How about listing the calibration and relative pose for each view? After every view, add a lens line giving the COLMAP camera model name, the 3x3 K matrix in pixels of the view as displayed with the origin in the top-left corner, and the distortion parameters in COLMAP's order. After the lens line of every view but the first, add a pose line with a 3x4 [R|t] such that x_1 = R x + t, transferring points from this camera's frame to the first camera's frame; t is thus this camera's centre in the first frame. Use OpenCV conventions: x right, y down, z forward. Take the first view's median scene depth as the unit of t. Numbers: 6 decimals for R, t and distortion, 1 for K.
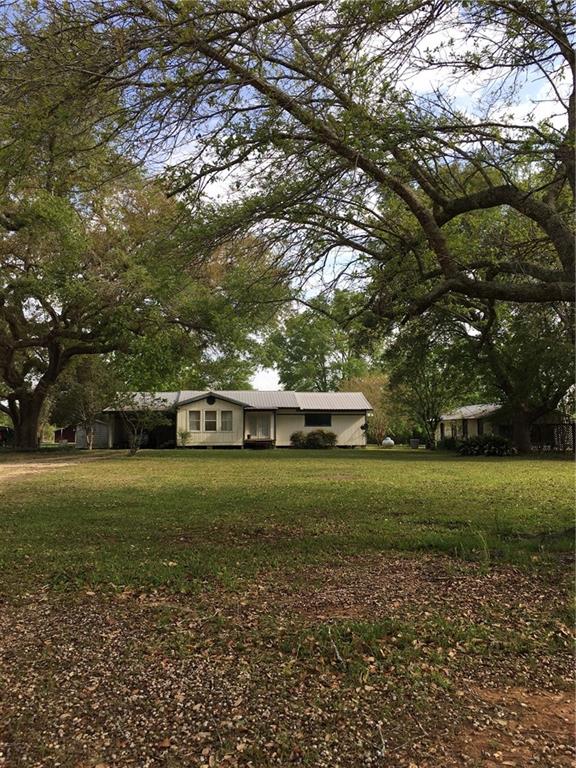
lens RADIAL K [[631.2, 0, 290.1], [0, 631.2, 374.9], [0, 0, 1]] dist [0.036051, 0.000099]
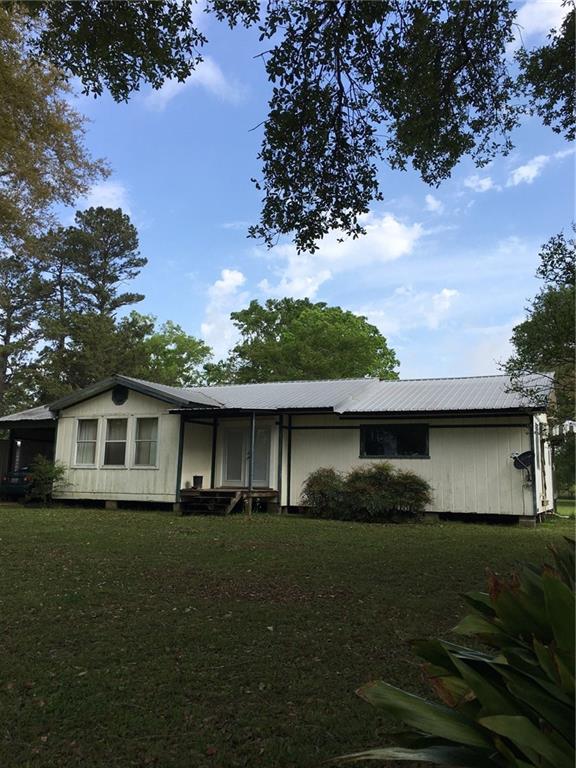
lens RADIAL K [[631.2, 0, 290.1], [0, 631.2, 374.9], [0, 0, 1]] dist [0.036051, 0.000099]
pose [[0.861657, -0.062798, -0.503591, 0.188124], [0.025876, 0.996460, -0.079984, 0.062901], [0.506832, 0.055888, 0.860231, 0.664850]]
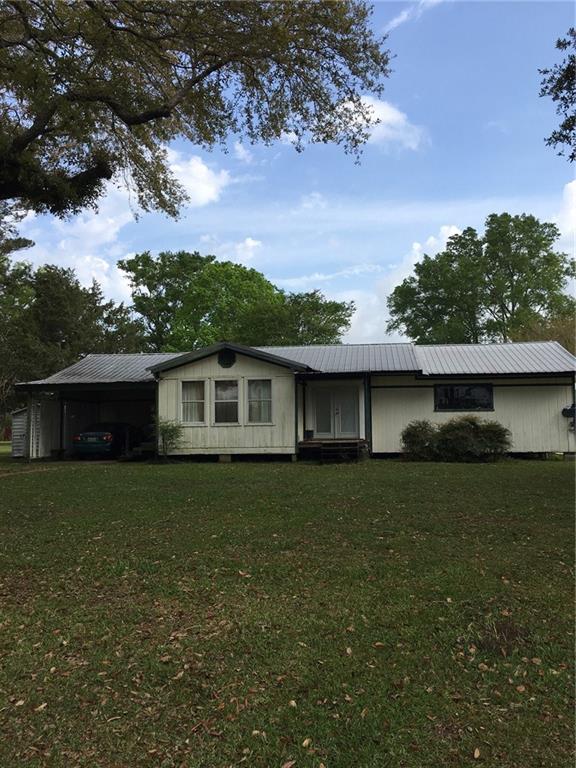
lens RADIAL K [[631.2, 0, 290.1], [0, 631.2, 374.9], [0, 0, 1]] dist [0.036051, 0.000099]
pose [[0.972834, -0.027370, -0.229882, 0.028021], [0.030286, 0.999499, 0.009166, 0.048494], [0.229516, -0.015879, 0.973175, 0.535239]]
